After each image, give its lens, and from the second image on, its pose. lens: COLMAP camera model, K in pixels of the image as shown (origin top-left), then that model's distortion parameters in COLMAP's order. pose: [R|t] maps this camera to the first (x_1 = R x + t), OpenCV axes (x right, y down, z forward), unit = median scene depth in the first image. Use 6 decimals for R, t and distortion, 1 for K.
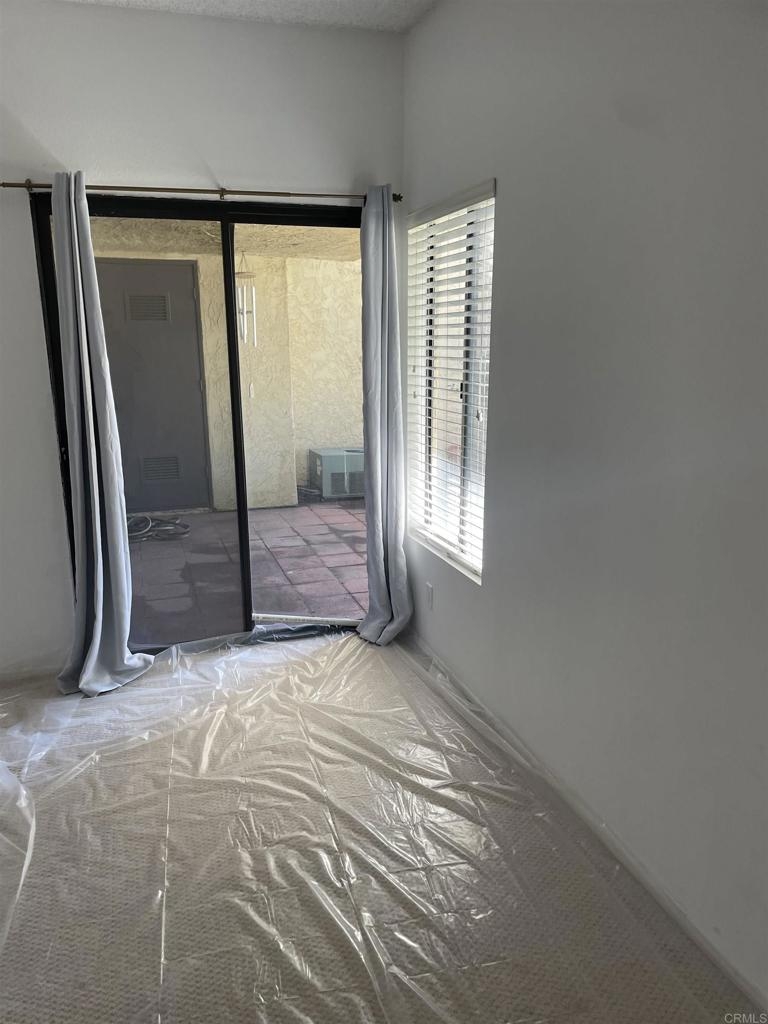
lens RADIAL K [[788.3, 0, 382.7], [0, 788.3, 512.9], [0, 0, 1]] dist [0.088127, -0.077968]
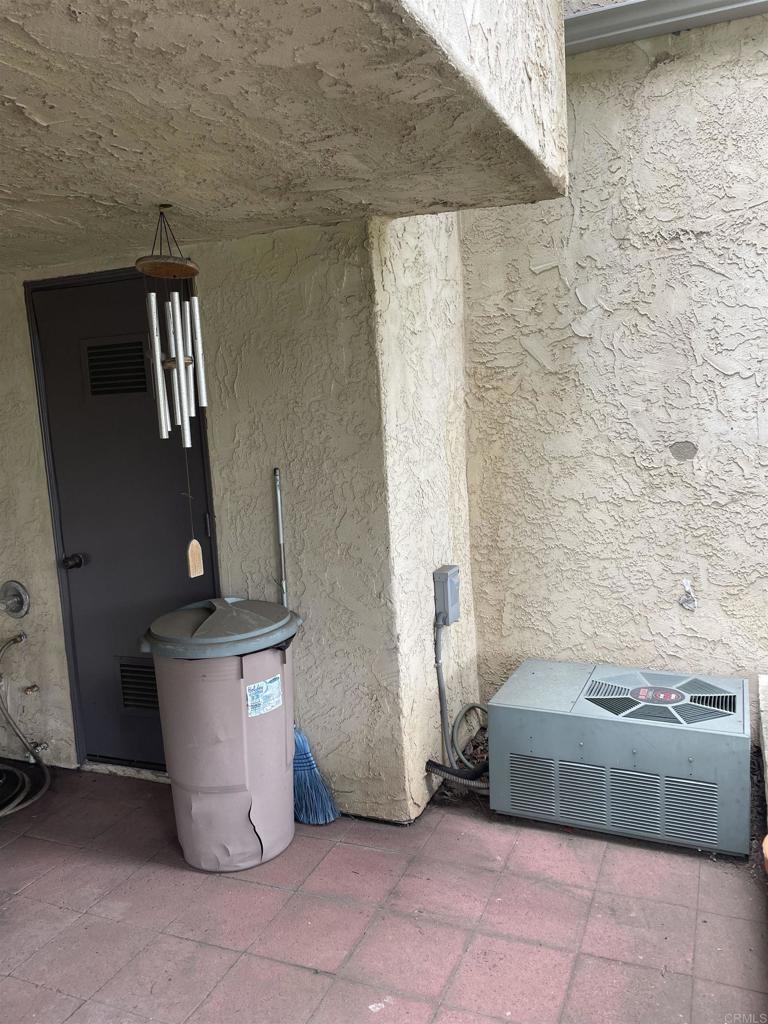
lens RADIAL K [[788.3, 0, 384.1], [0, 788.3, 508.3], [0, 0, 1]] dist [0.088127, -0.077968]
pose [[0.749952, 0.044088, -0.660021, 0.132009], [-0.093660, 0.994802, -0.039970, -0.139718], [0.654828, 0.091793, 0.750183, 0.622346]]
